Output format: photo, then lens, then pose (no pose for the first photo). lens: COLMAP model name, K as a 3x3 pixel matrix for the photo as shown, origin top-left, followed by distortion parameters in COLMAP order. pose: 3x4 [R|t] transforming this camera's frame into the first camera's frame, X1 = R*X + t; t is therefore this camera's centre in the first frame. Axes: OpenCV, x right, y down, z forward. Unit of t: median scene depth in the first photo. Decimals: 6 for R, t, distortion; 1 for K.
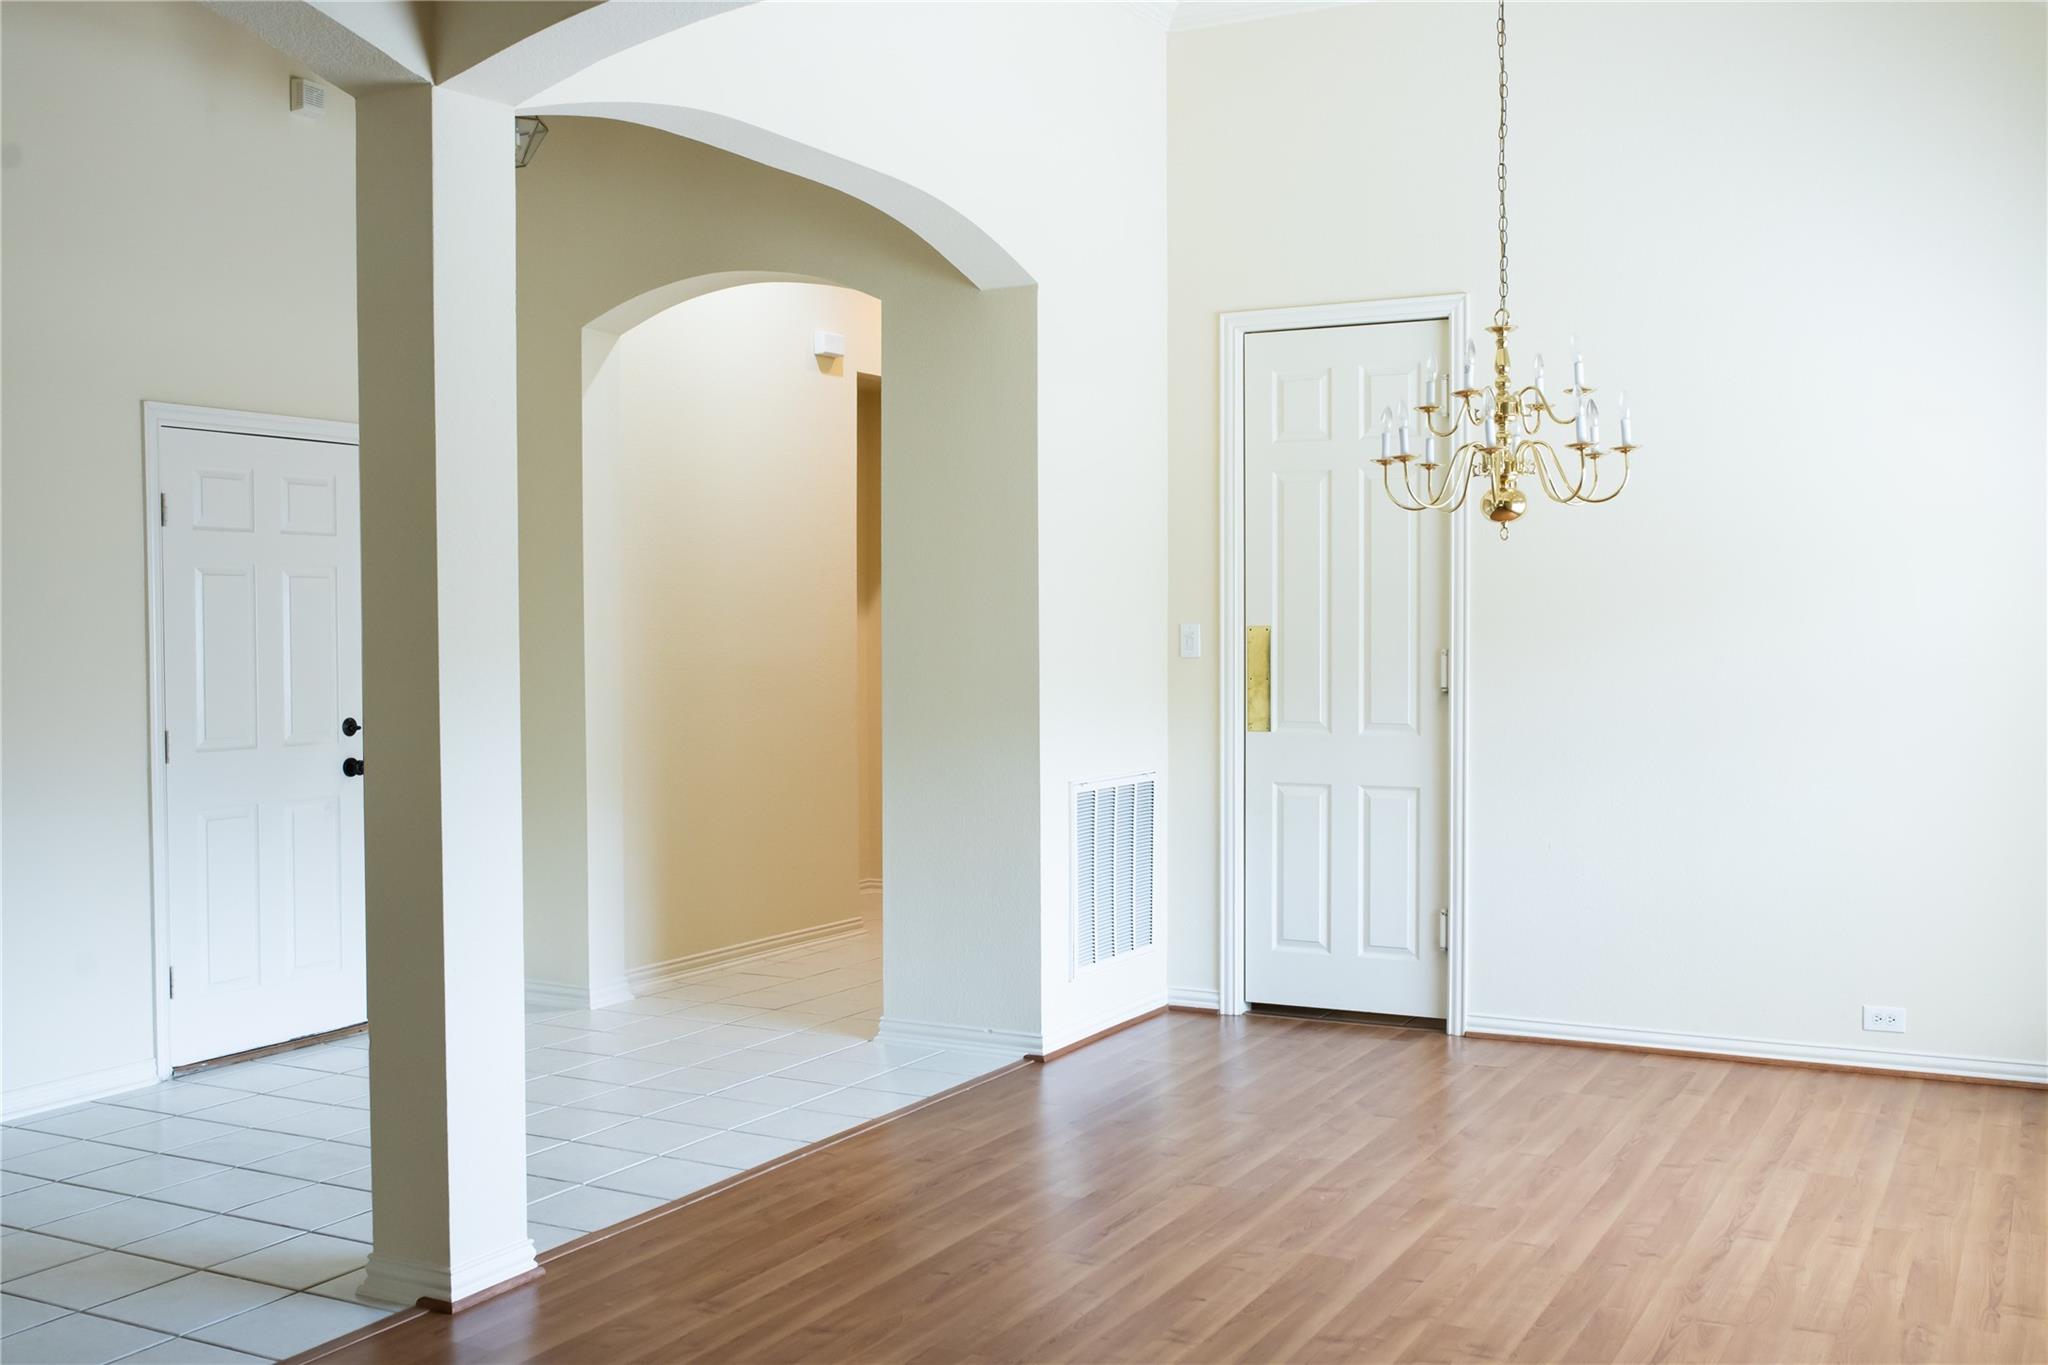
lens RADIAL K [[1944.4, 0, 1033.1], [0, 1944.4, 678.8], [0, 0, 1]] dist [-0.066761, 0.000000]
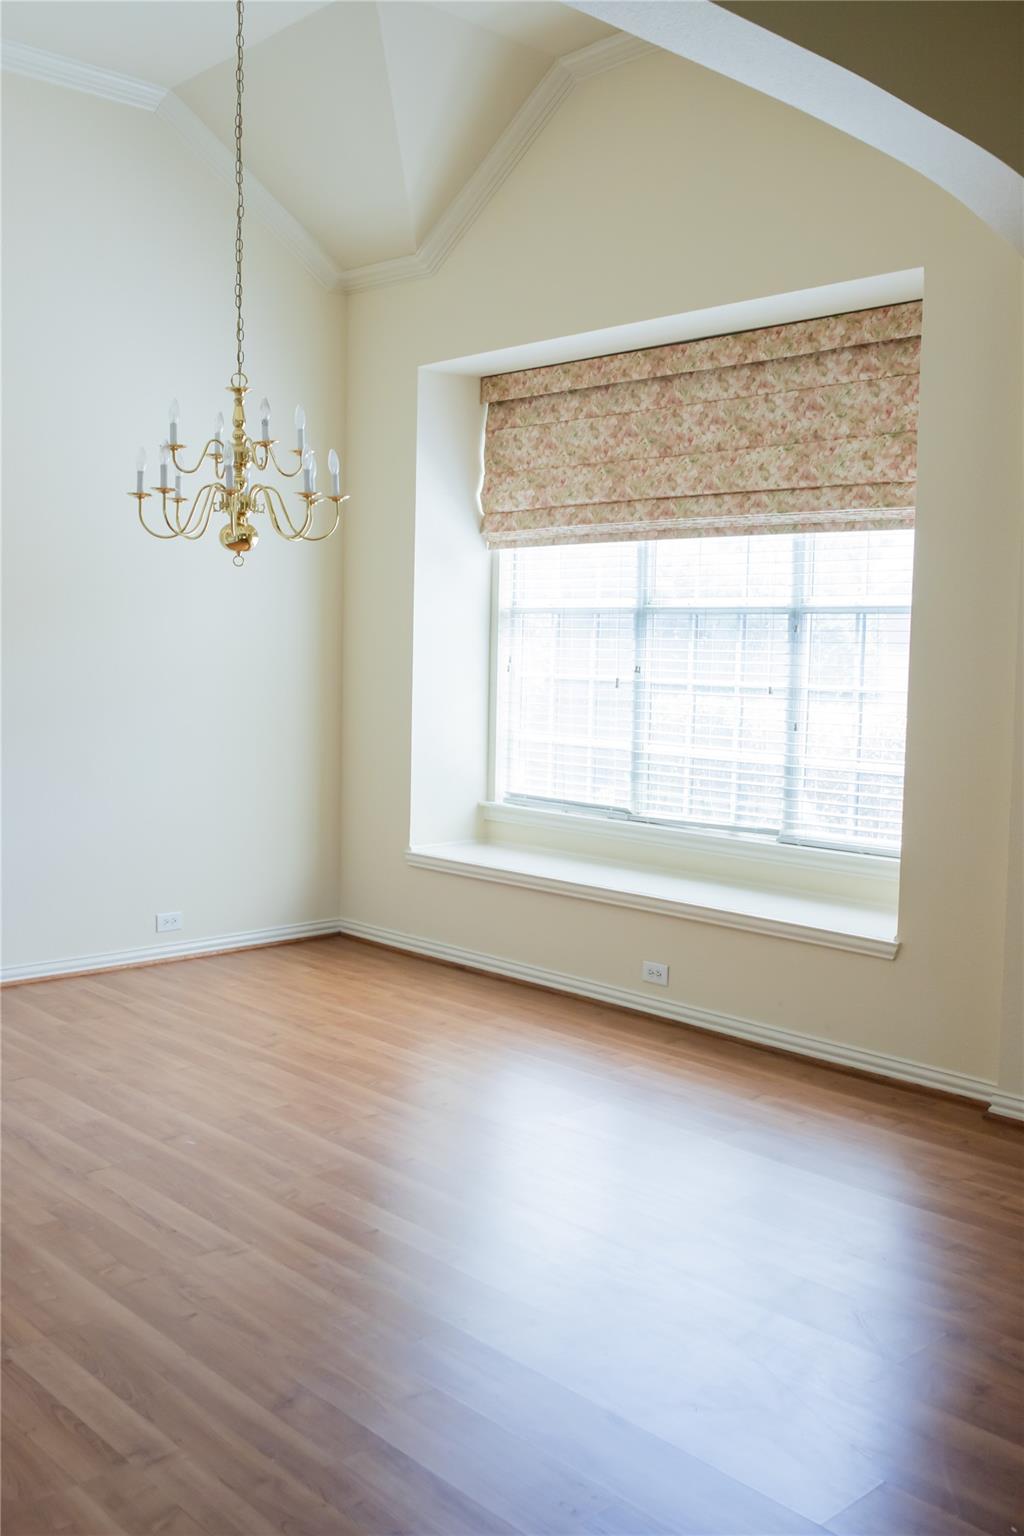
lens RADIAL K [[1458.3, 0, 430.0], [0, 1458.3, 765.1], [0, 0, 1]] dist [-0.066761, 0.000000]
pose [[0.358478, -0.076300, 0.930415, -0.571911], [0.015632, 0.997005, 0.075738, -0.014827], [-0.933407, -0.012606, 0.358597, 0.562038]]
